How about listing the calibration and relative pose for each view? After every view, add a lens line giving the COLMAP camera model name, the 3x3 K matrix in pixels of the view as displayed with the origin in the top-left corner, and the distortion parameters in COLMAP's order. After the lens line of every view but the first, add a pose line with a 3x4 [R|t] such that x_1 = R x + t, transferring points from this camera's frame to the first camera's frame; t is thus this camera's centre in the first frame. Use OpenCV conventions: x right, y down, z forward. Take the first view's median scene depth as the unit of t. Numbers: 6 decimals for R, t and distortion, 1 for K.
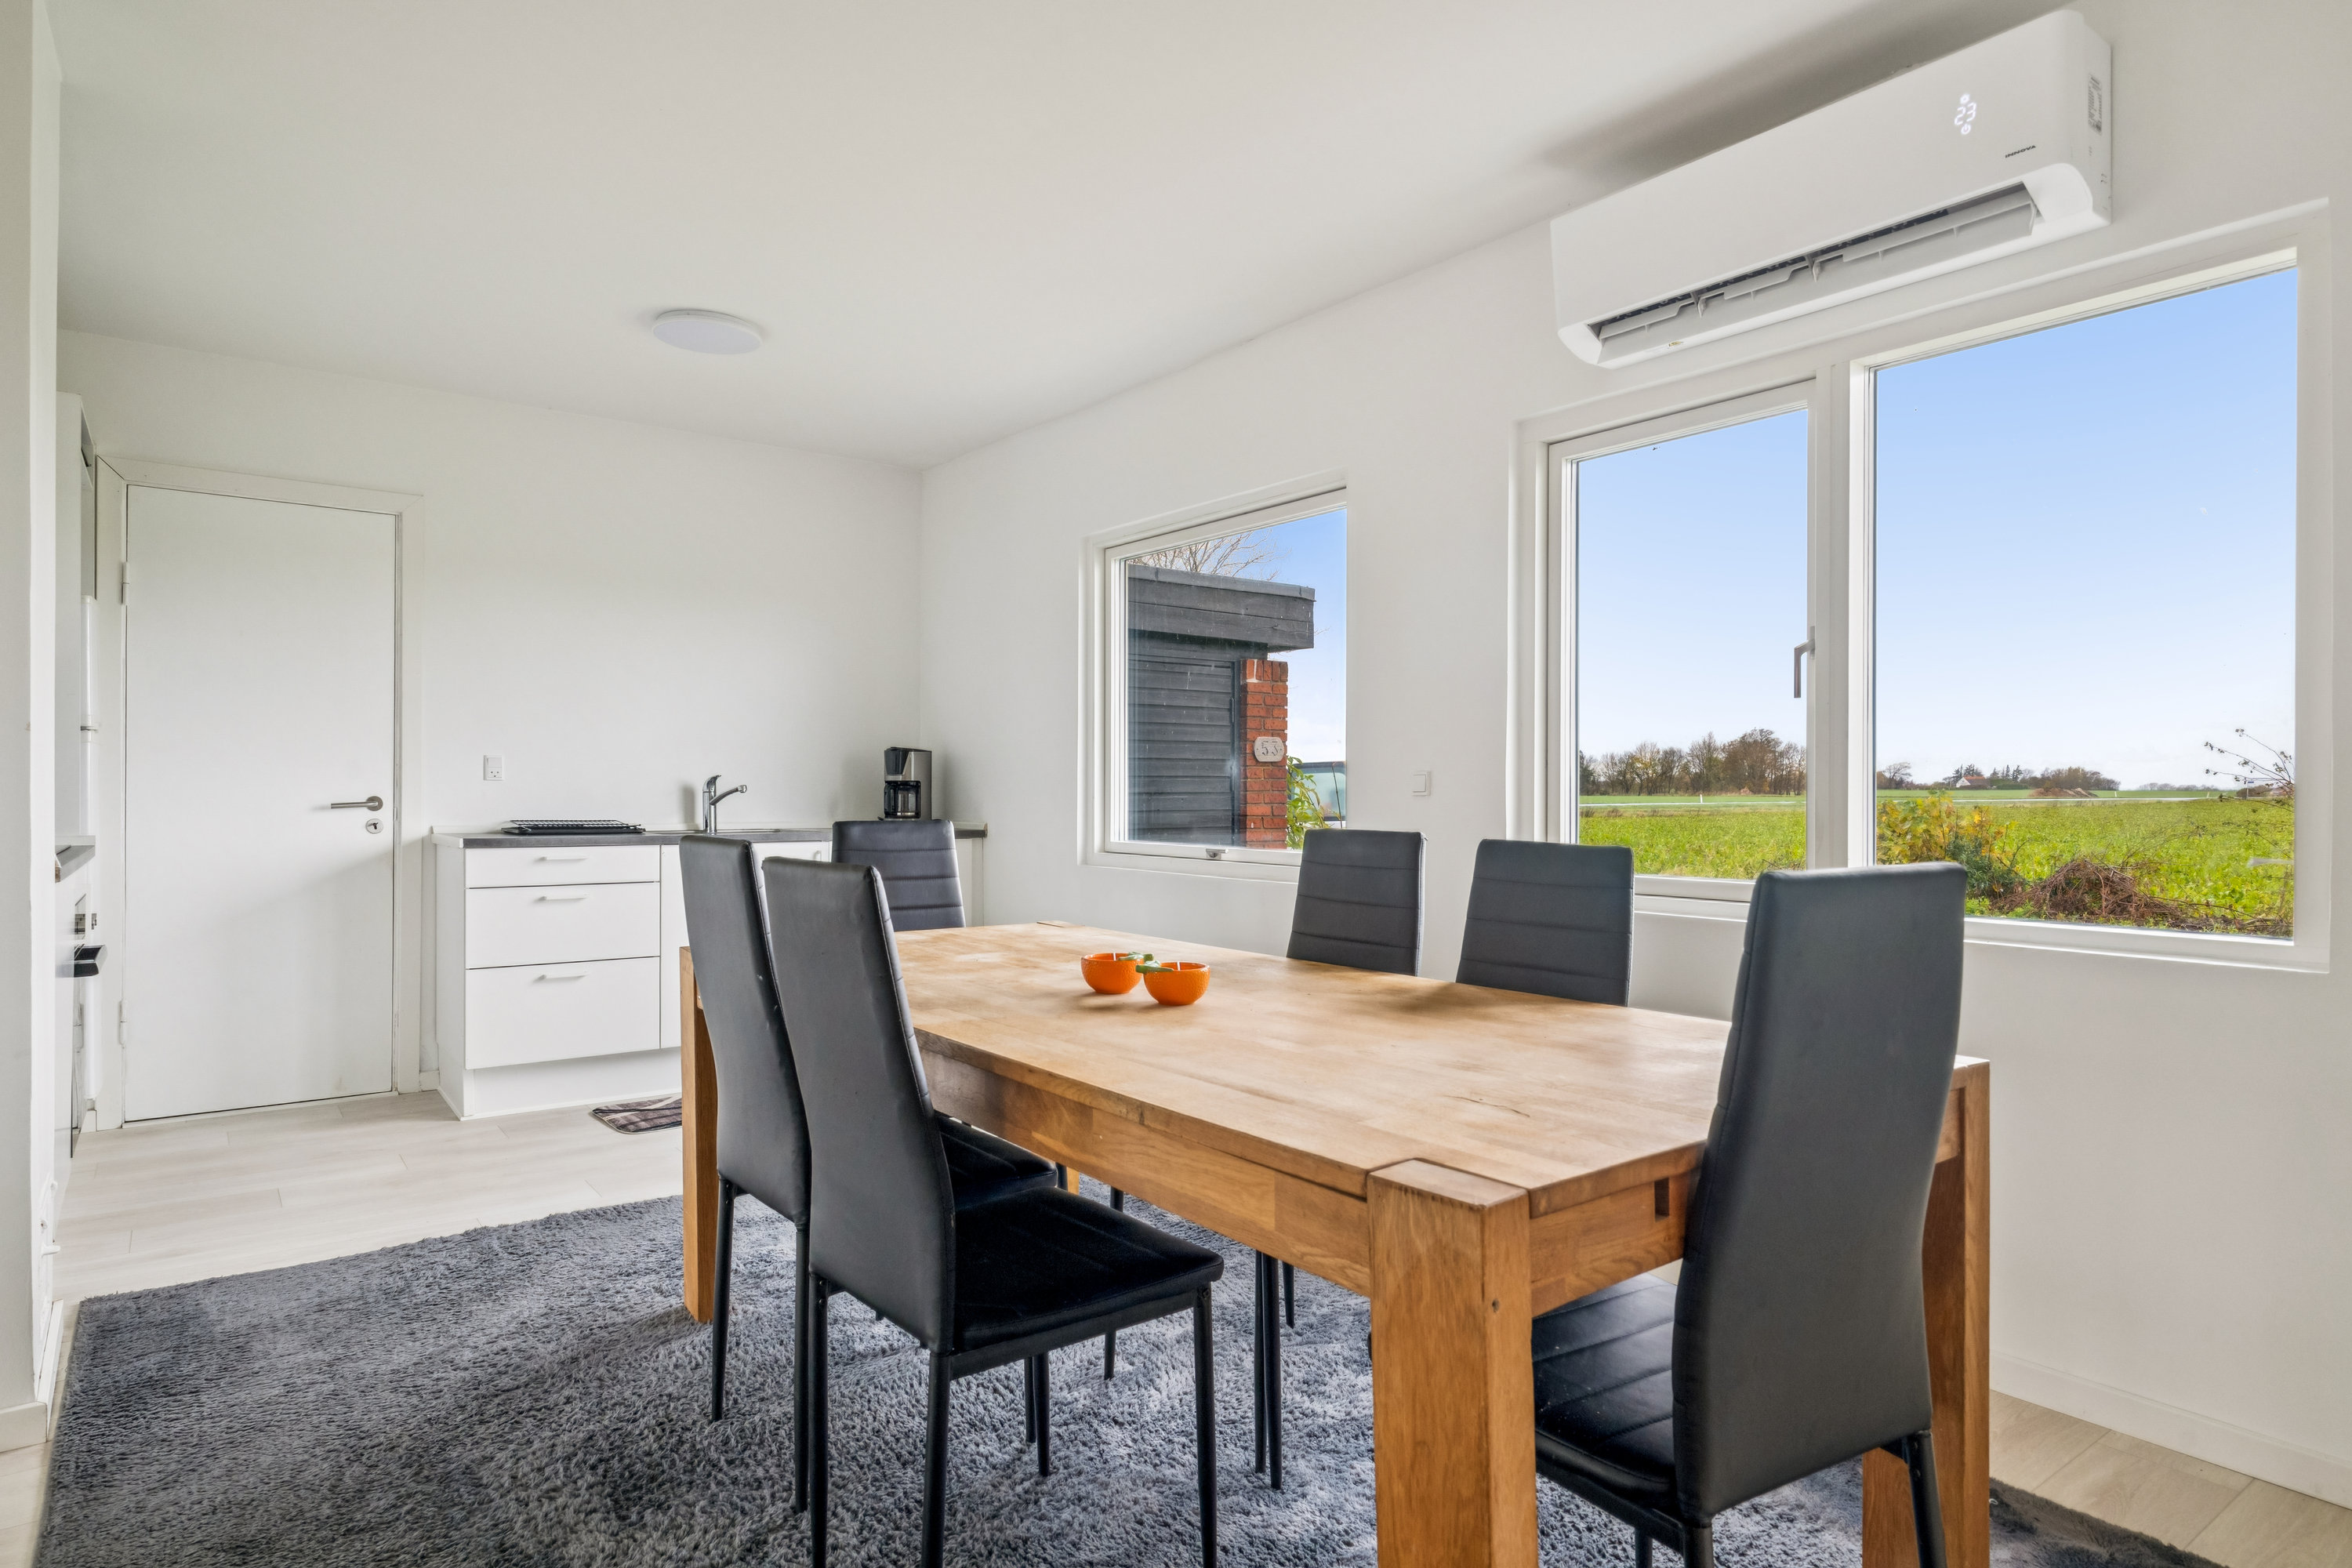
lens RADIAL K [[1344.2, 0, 1189.7], [0, 1344.2, 788.8], [0, 0, 1]] dist [-0.000867, -0.000049]
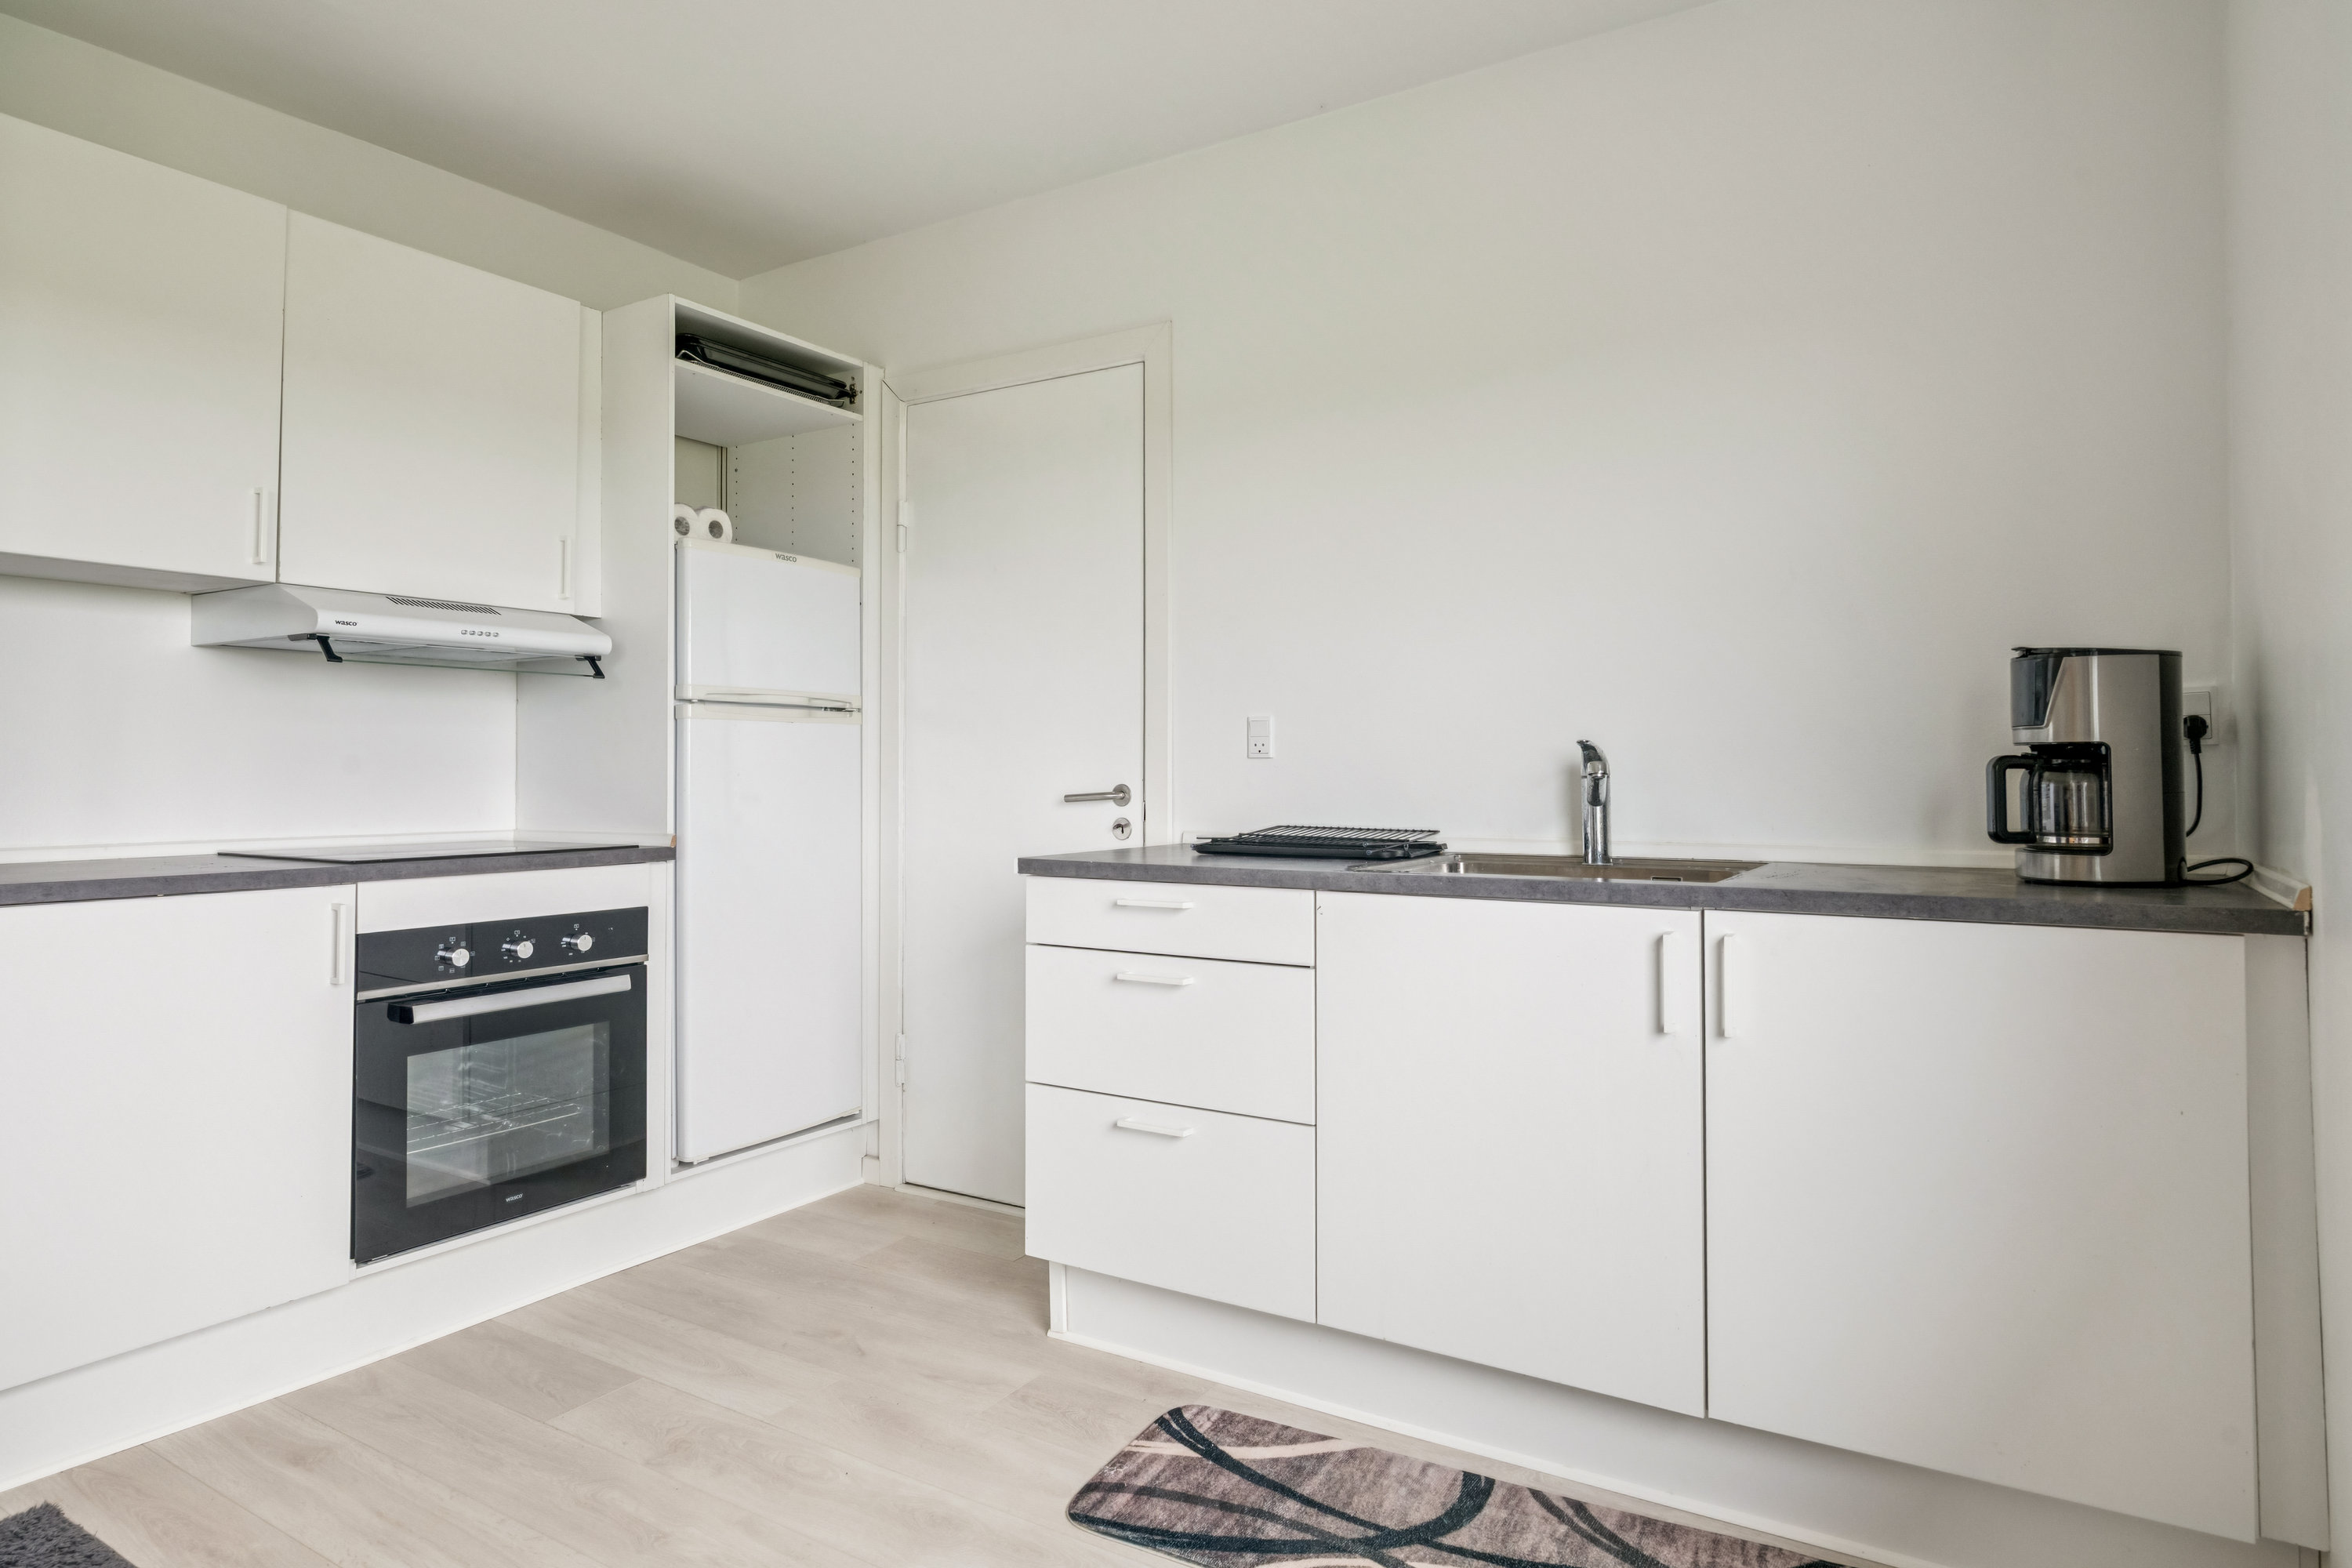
lens RADIAL K [[1330.2, 0, 1183.3], [0, 1330.2, 746.2], [0, 0, 1]] dist [-0.002472, 0.000869]
pose [[0.359621, -0.018784, -0.932909, 0.030452], [0.011091, 0.999813, -0.015856, -0.002478], [0.933032, -0.004645, 0.359762, 0.788671]]
